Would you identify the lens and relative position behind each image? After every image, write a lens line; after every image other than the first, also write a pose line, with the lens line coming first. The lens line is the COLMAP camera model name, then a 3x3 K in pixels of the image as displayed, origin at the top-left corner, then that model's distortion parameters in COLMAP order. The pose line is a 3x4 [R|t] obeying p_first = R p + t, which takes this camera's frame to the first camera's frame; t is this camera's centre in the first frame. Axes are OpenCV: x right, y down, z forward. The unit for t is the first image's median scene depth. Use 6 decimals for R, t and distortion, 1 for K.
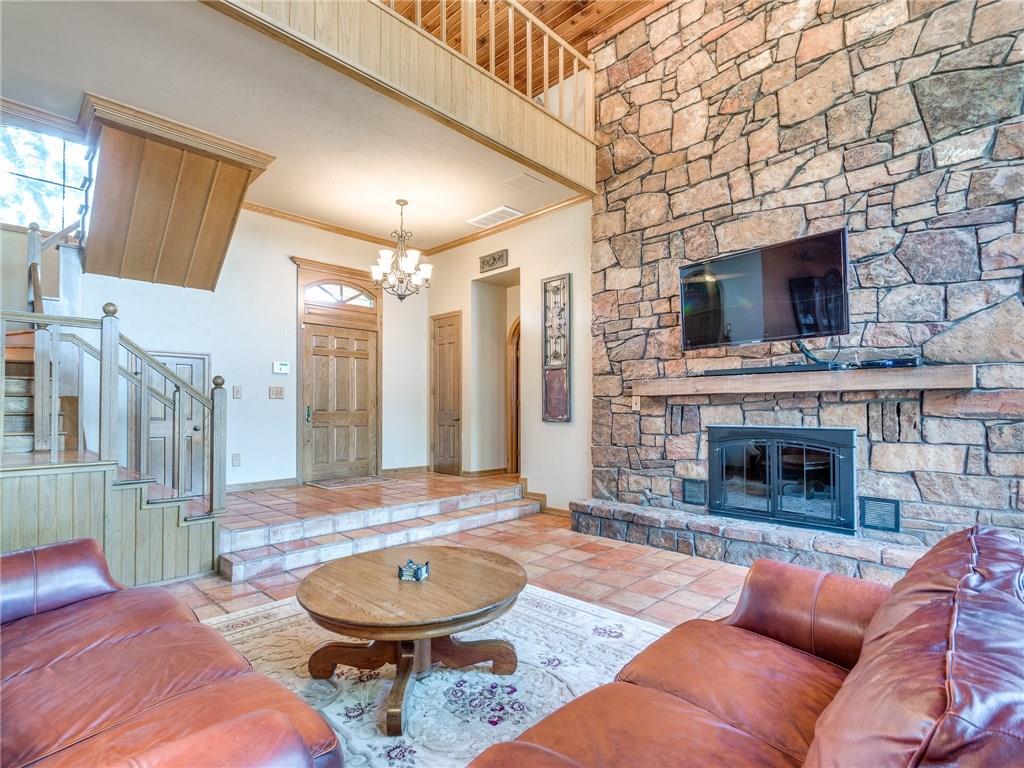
lens RADIAL K [[514.2, 0, 507.1], [0, 514.2, 407.5], [0, 0, 1]] dist [0.006064, -0.007357]
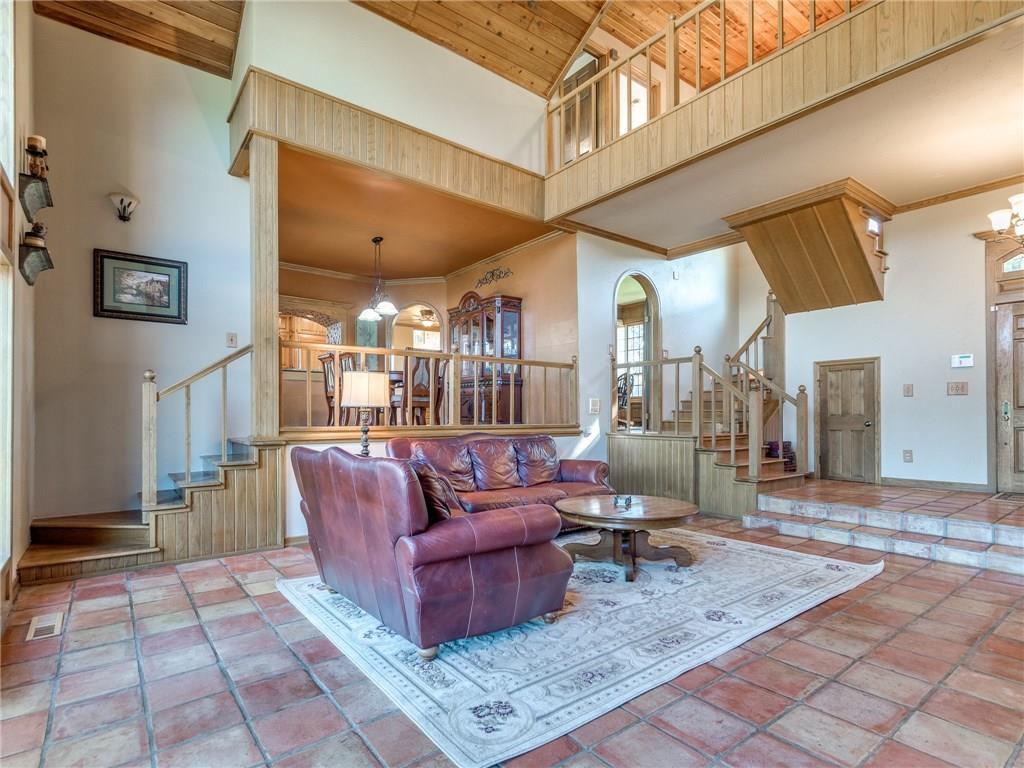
lens RADIAL K [[514.2, 0, 507.1], [0, 514.2, 407.5], [0, 0, 1]] dist [0.006064, -0.007357]
pose [[-0.140396, -0.017297, -0.989944, 0.762836], [0.002551, 0.999838, -0.017832, 0.025854], [0.990092, -0.005029, -0.140329, 0.441823]]
